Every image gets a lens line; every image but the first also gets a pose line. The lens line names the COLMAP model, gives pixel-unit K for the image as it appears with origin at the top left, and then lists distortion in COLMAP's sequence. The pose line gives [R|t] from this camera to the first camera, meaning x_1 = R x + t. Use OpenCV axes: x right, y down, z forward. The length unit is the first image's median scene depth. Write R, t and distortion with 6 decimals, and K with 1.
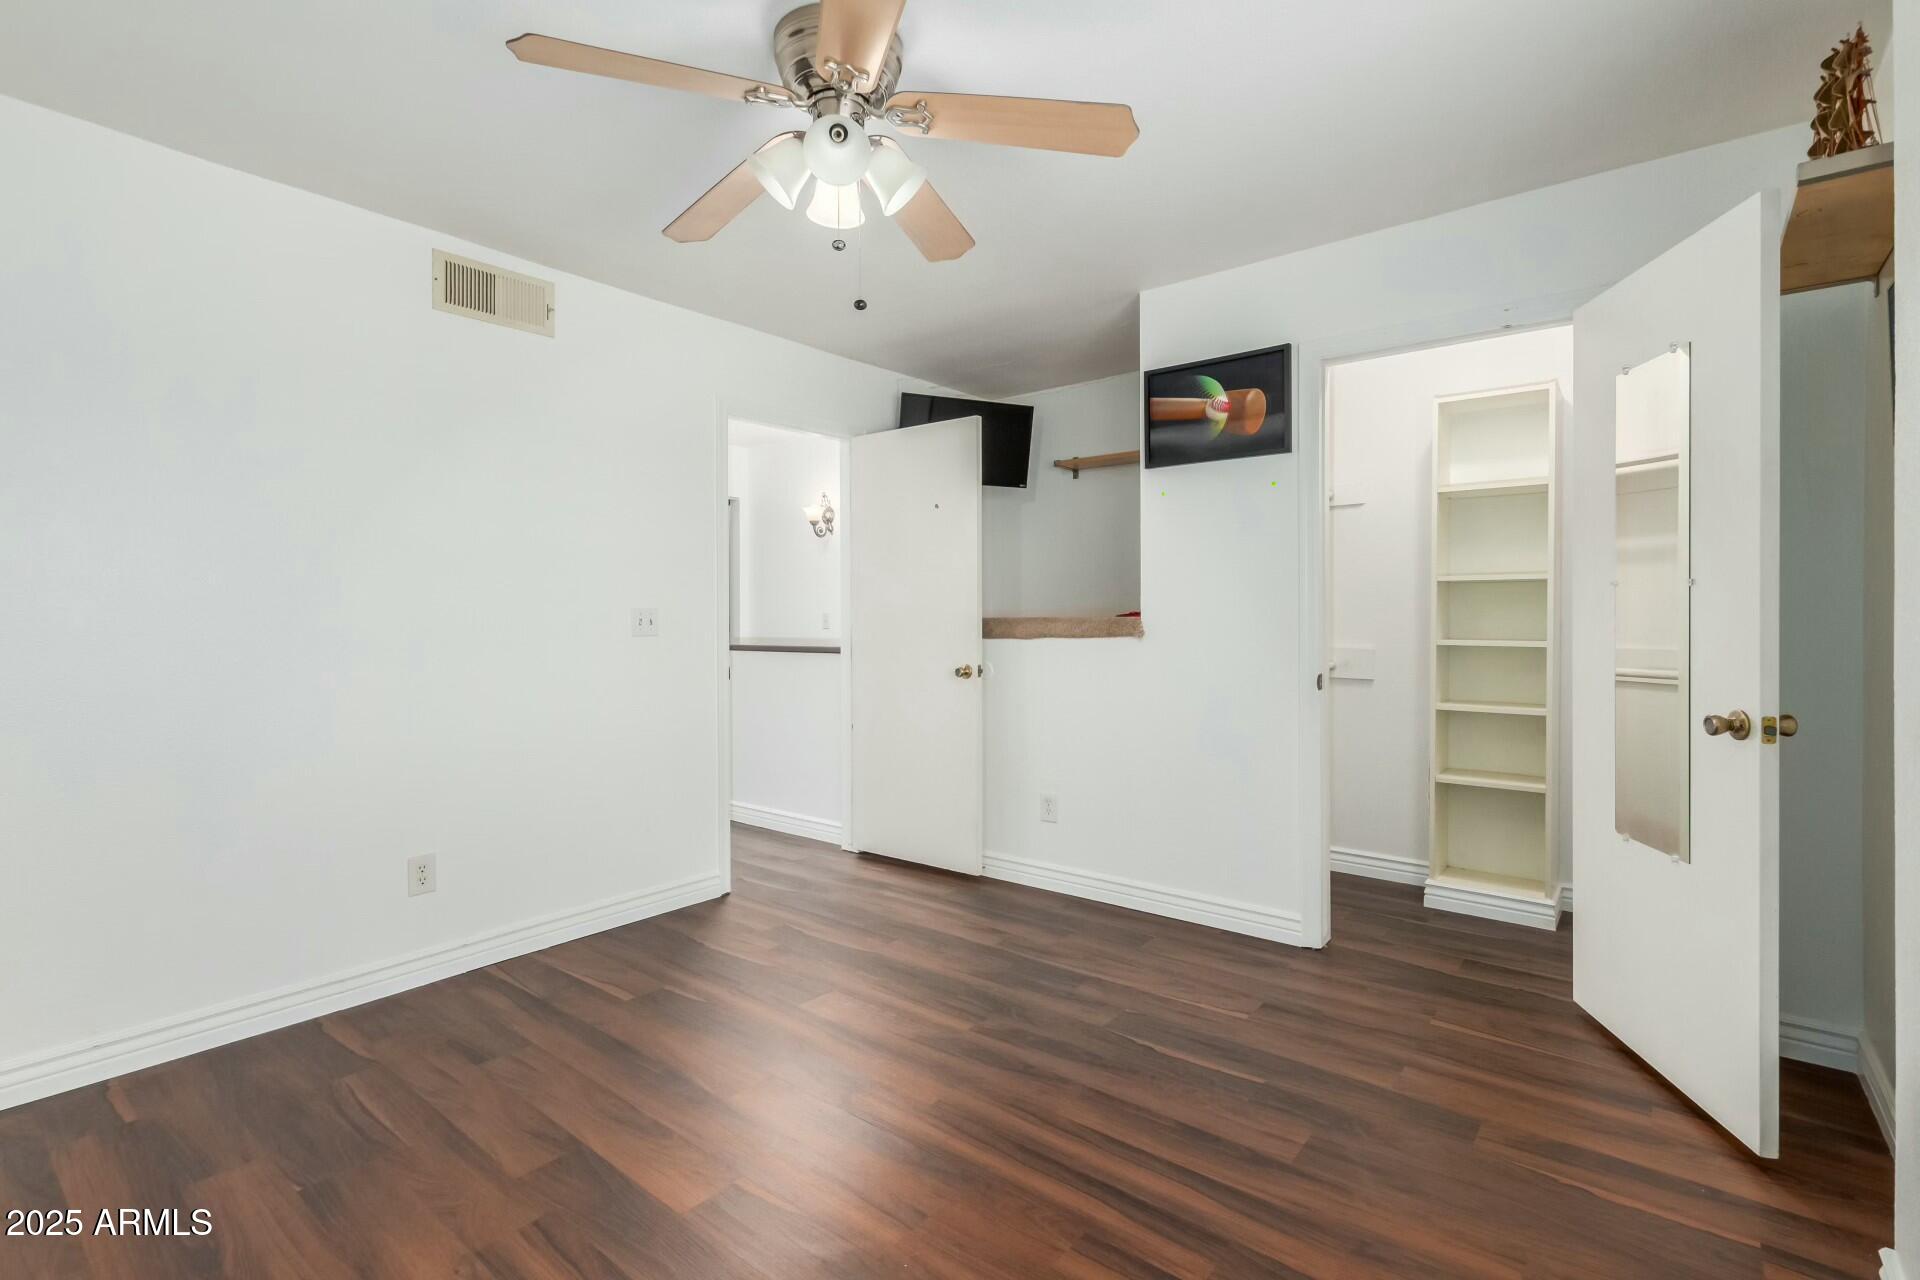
lens RADIAL K [[889.7, 0, 955.2], [0, 889.7, 640.2], [0, 0, 1]] dist [0.004097, -0.000109]
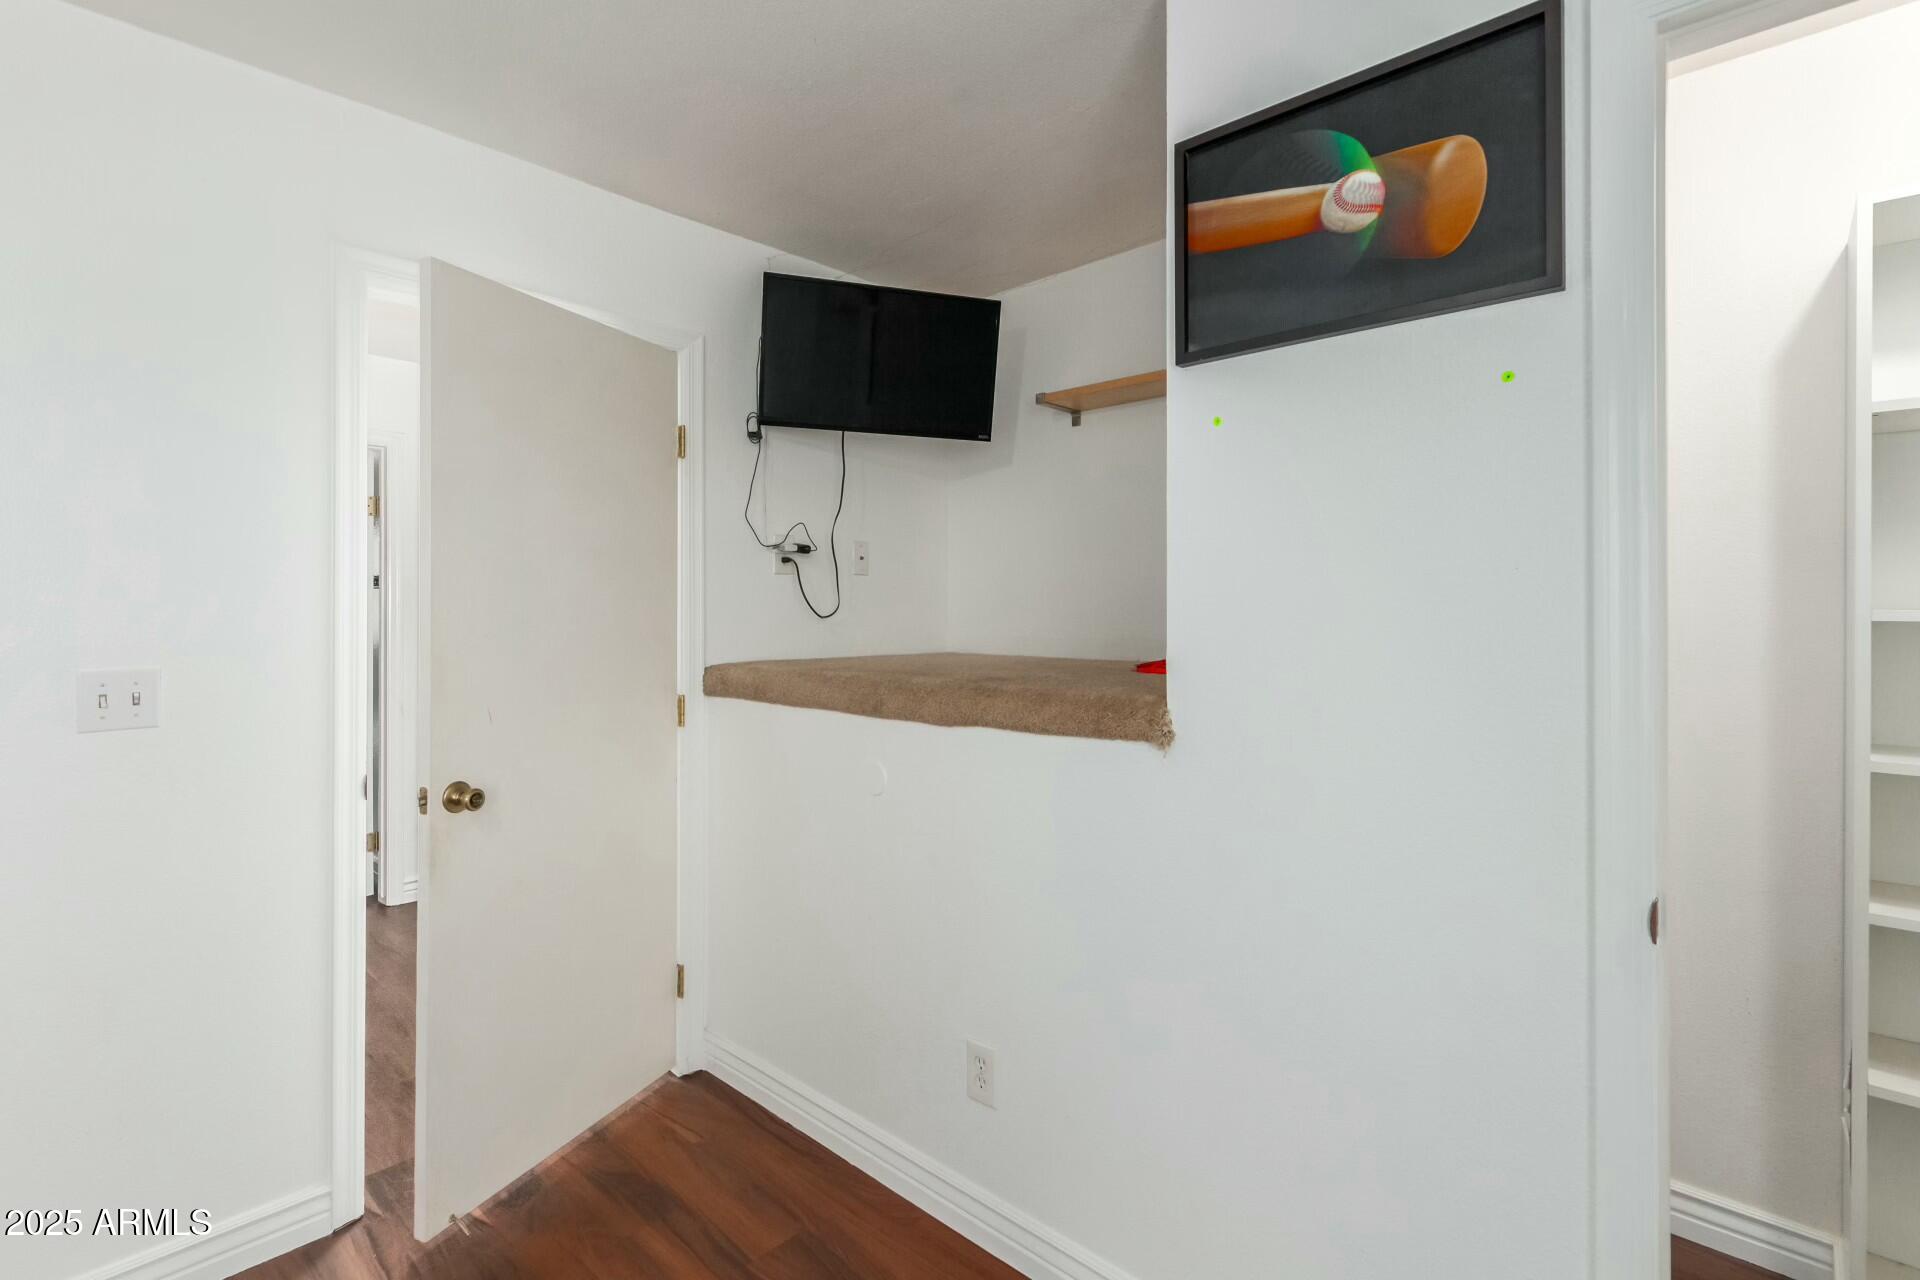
lens RADIAL K [[889.7, 0, 964.5], [0, 889.7, 623.4], [0, 0, 1]] dist [0.004097, -0.000109]
pose [[0.998041, 0.003824, -0.062449, 0.135430], [-0.004147, 0.999979, -0.005043, -0.061503], [0.062428, 0.005292, 0.998035, 0.547468]]
